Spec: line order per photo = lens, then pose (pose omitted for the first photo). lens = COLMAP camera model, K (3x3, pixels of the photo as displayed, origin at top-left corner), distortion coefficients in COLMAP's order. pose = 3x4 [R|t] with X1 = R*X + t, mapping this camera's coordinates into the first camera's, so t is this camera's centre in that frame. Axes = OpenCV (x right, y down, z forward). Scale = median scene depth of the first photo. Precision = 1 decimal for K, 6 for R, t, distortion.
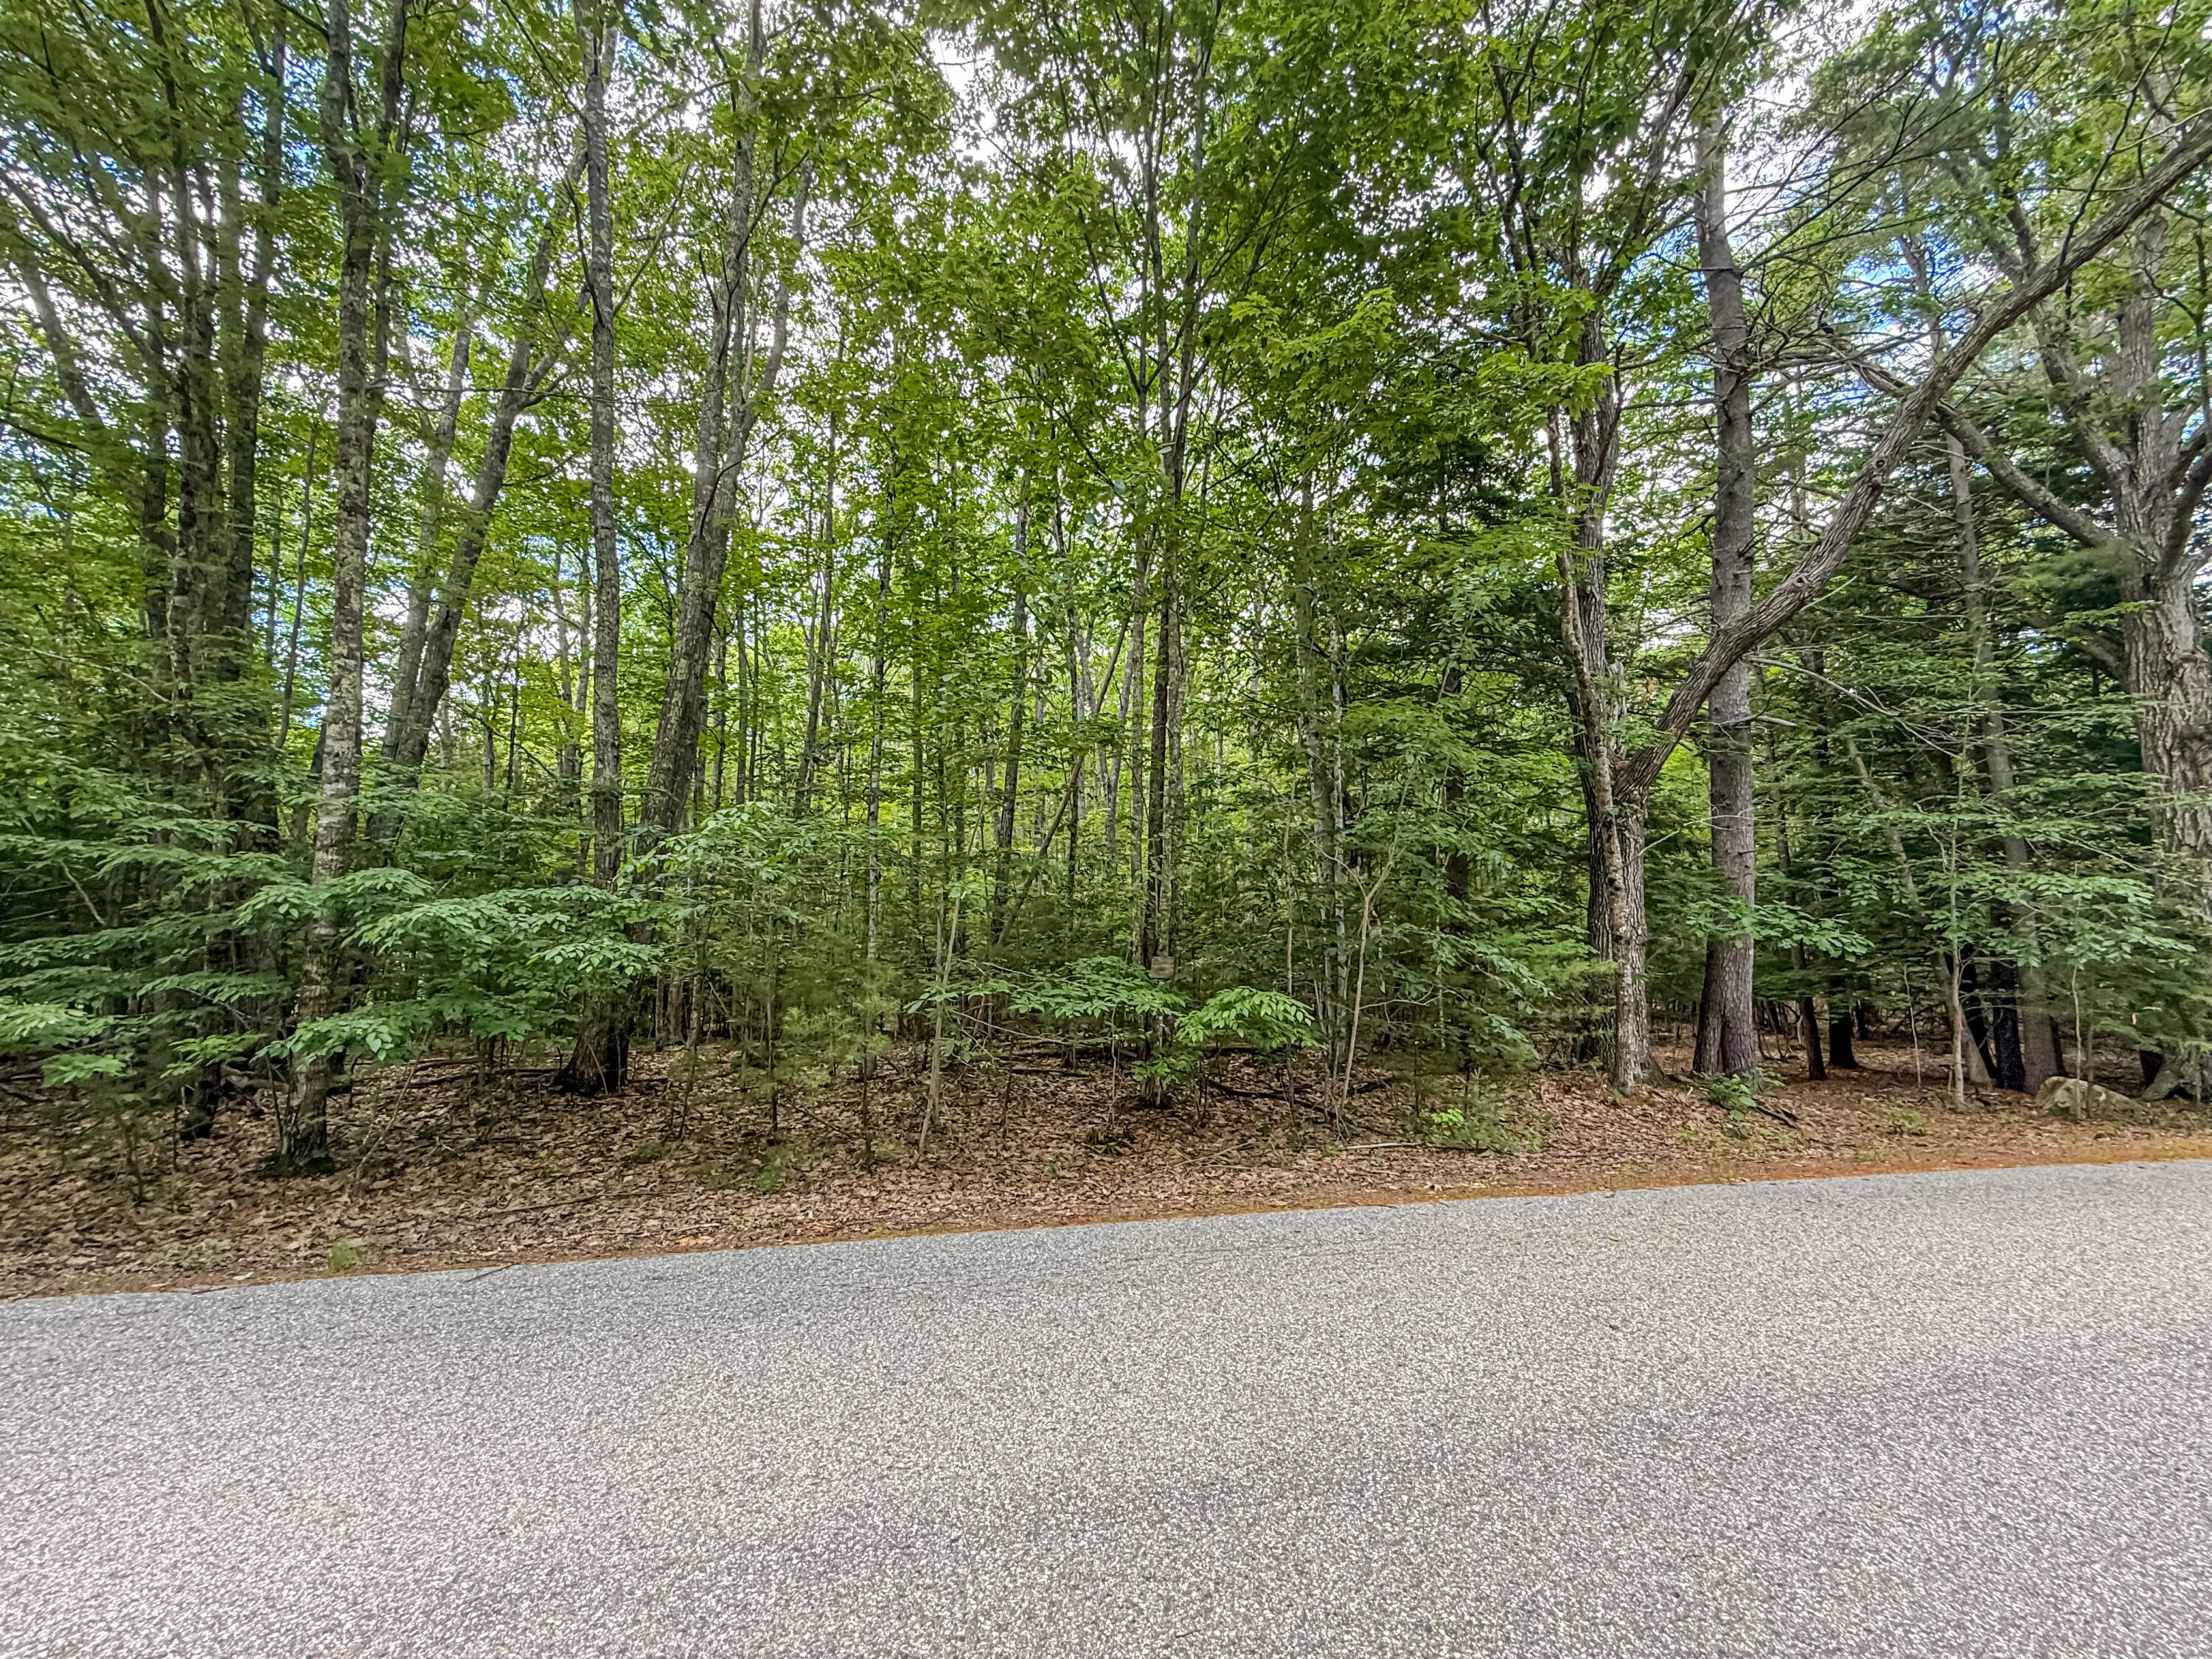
lens RADIAL K [[880.5, 0, 1103.1], [0, 880.5, 831.3], [0, 0, 1]] dist [-0.002843, 0.000067]
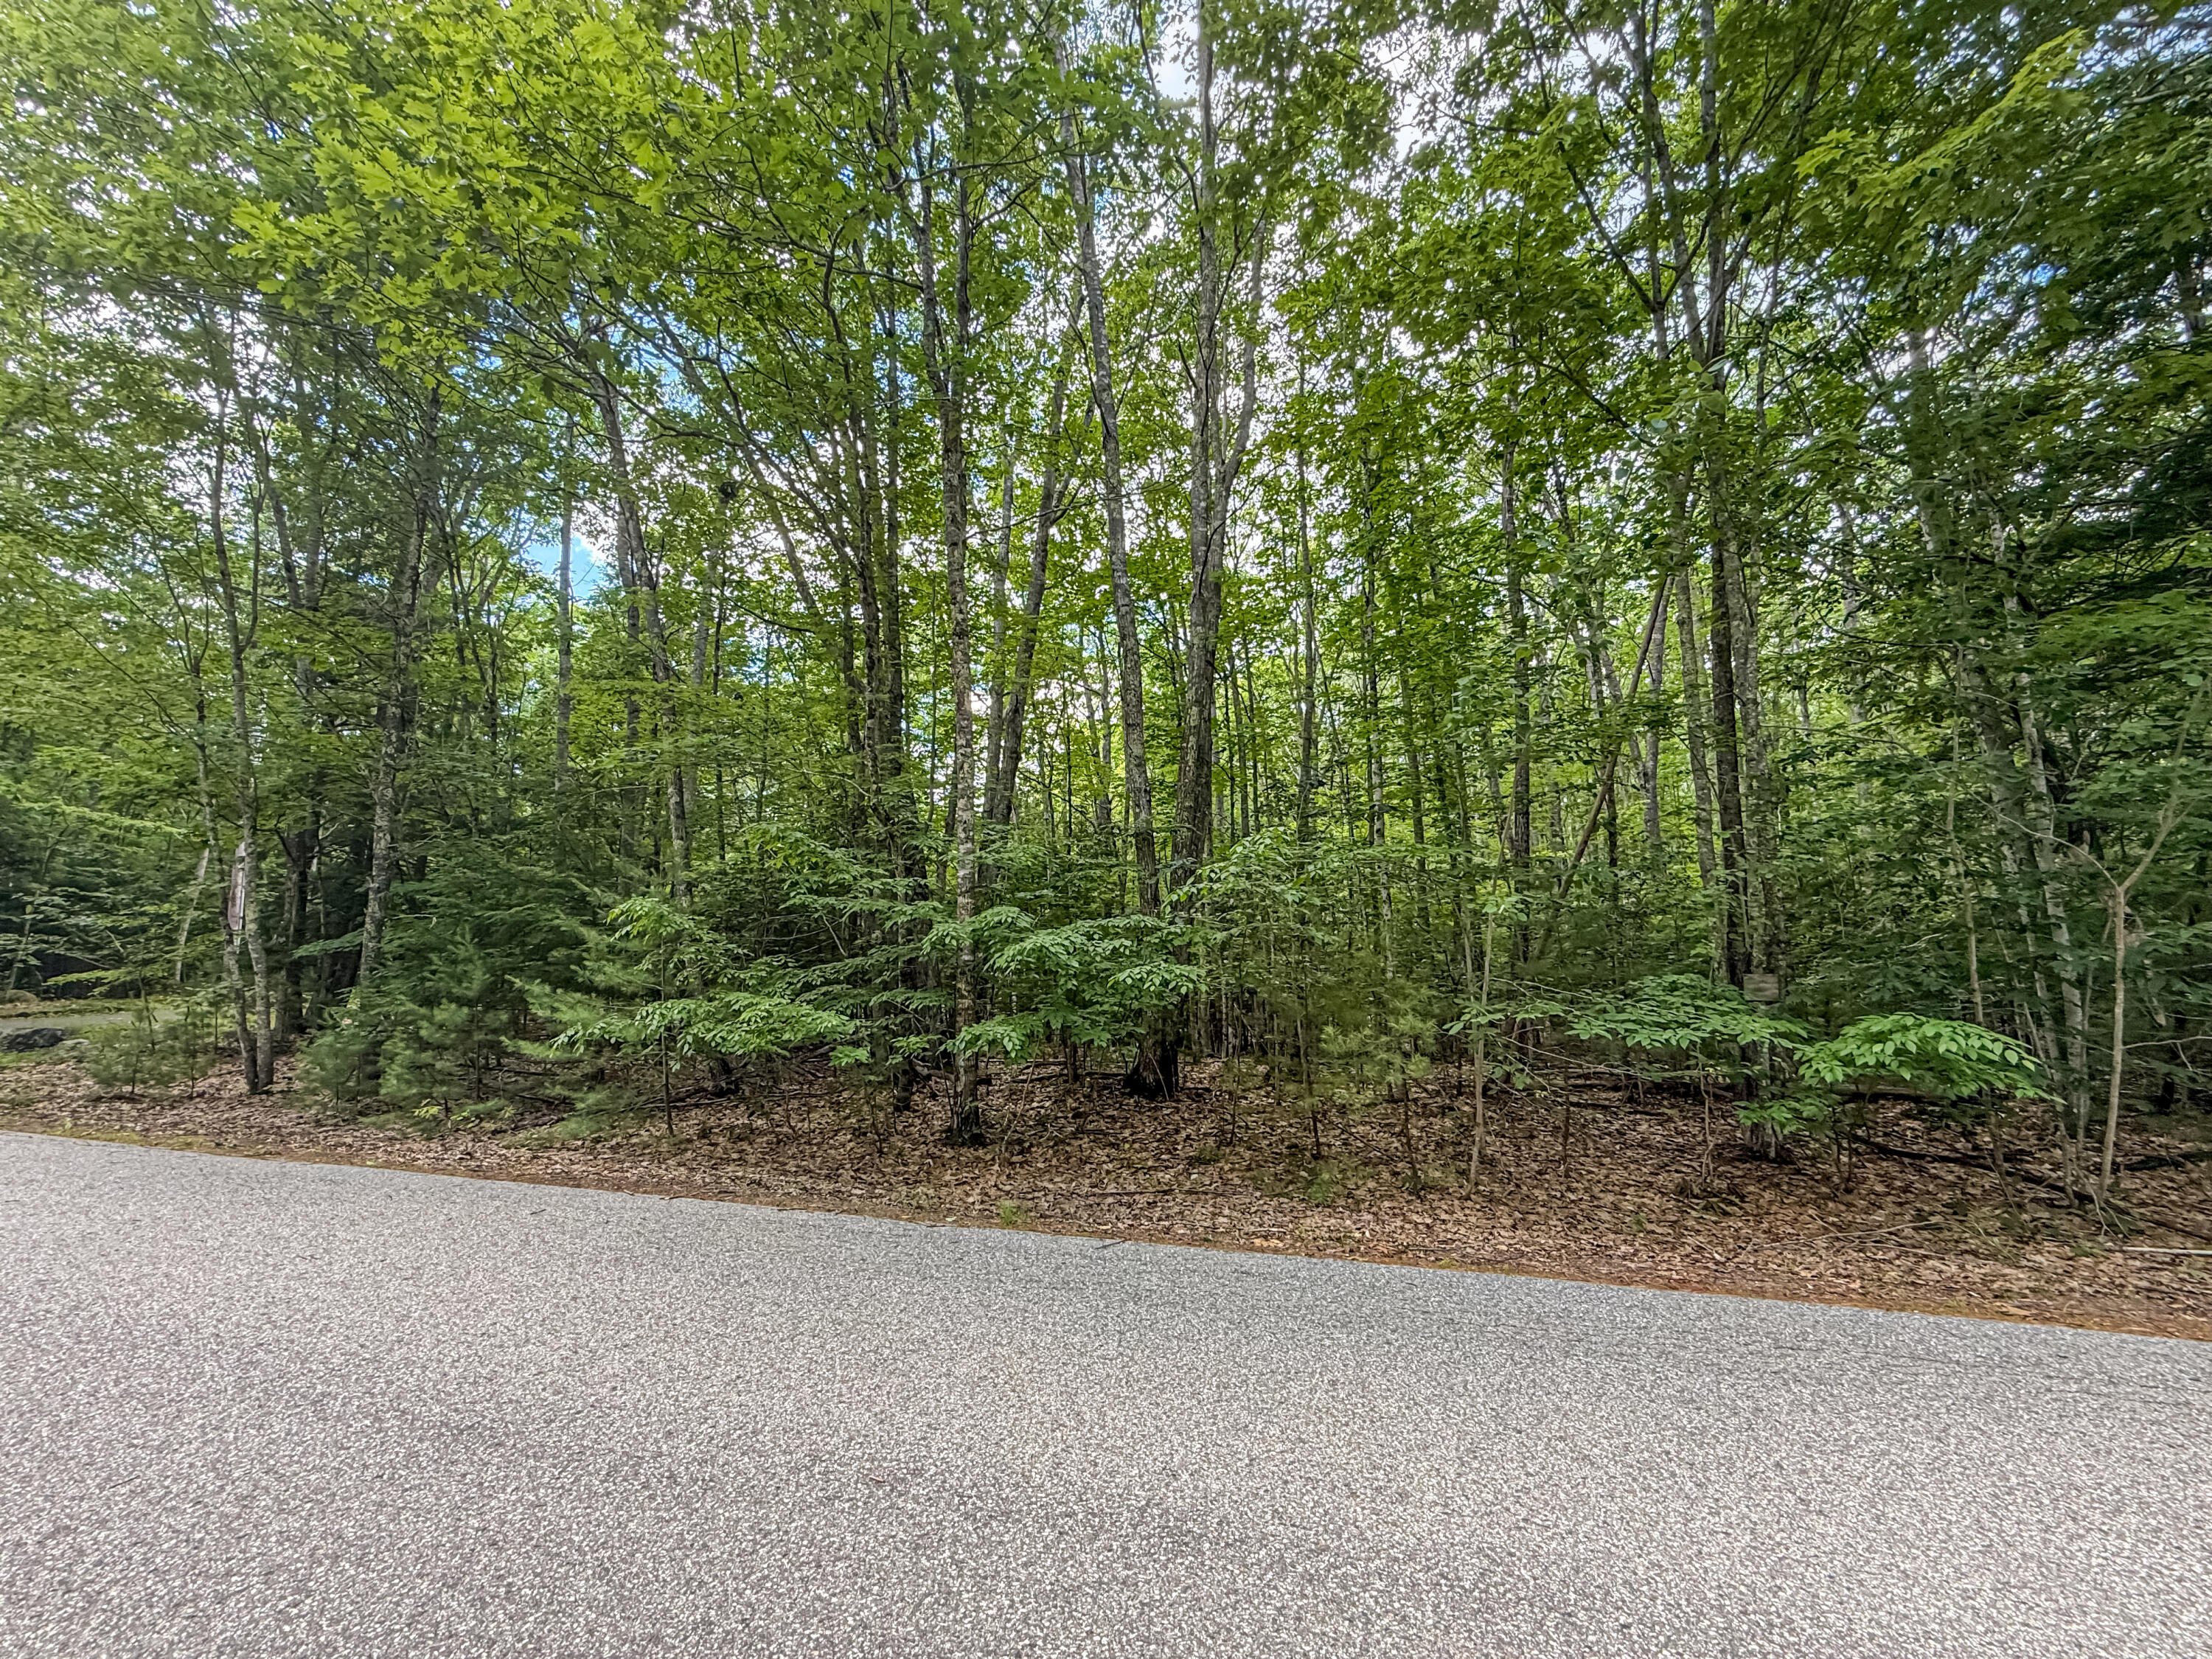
lens RADIAL K [[880.5, 0, 1100.6], [0, 880.5, 831.7], [0, 0, 1]] dist [-0.002843, 0.000067]
pose [[0.851829, -0.088099, -0.516359, -0.022315], [0.077472, 0.996103, -0.042148, -0.001742], [0.518060, -0.004100, 0.855335, -0.010457]]
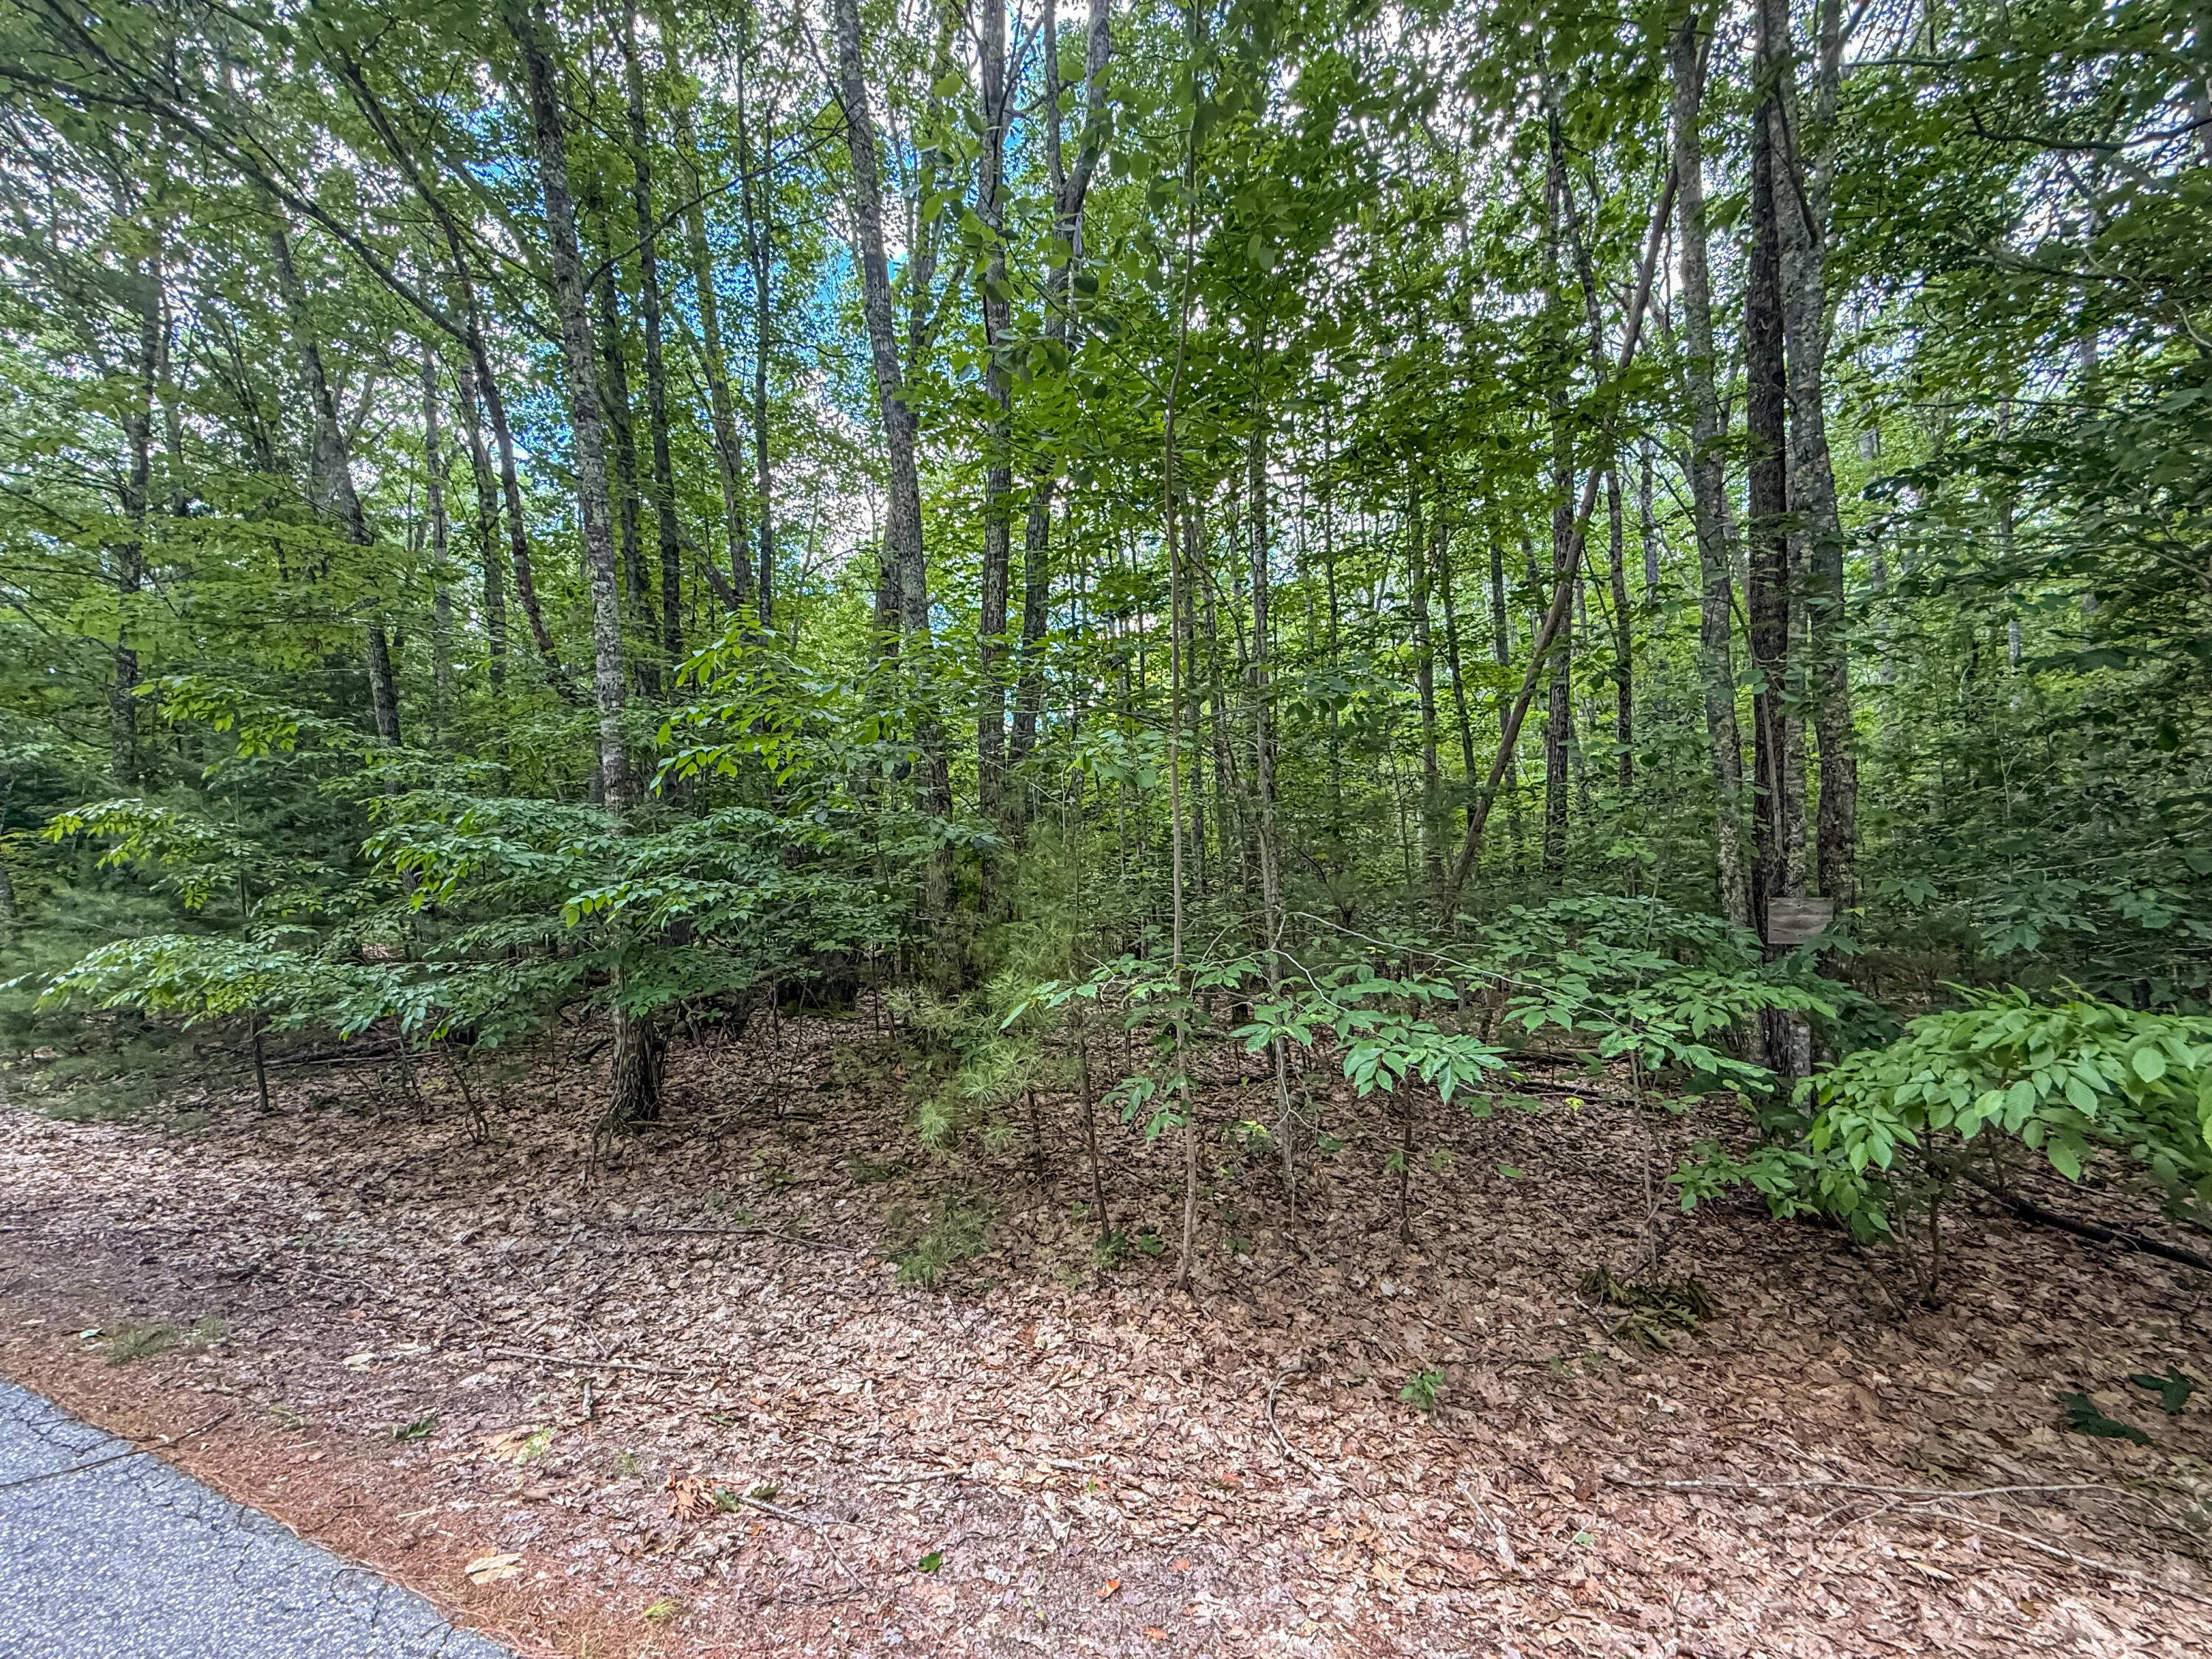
lens RADIAL K [[880.5, 0, 1070.0], [0, 880.5, 847.6], [0, 0, 1]] dist [-0.002843, 0.000067]
pose [[0.766362, -0.027755, -0.641809, 0.075702], [0.094251, 0.993113, 0.069595, 0.056472], [0.635458, -0.113827, 0.763700, 0.467153]]
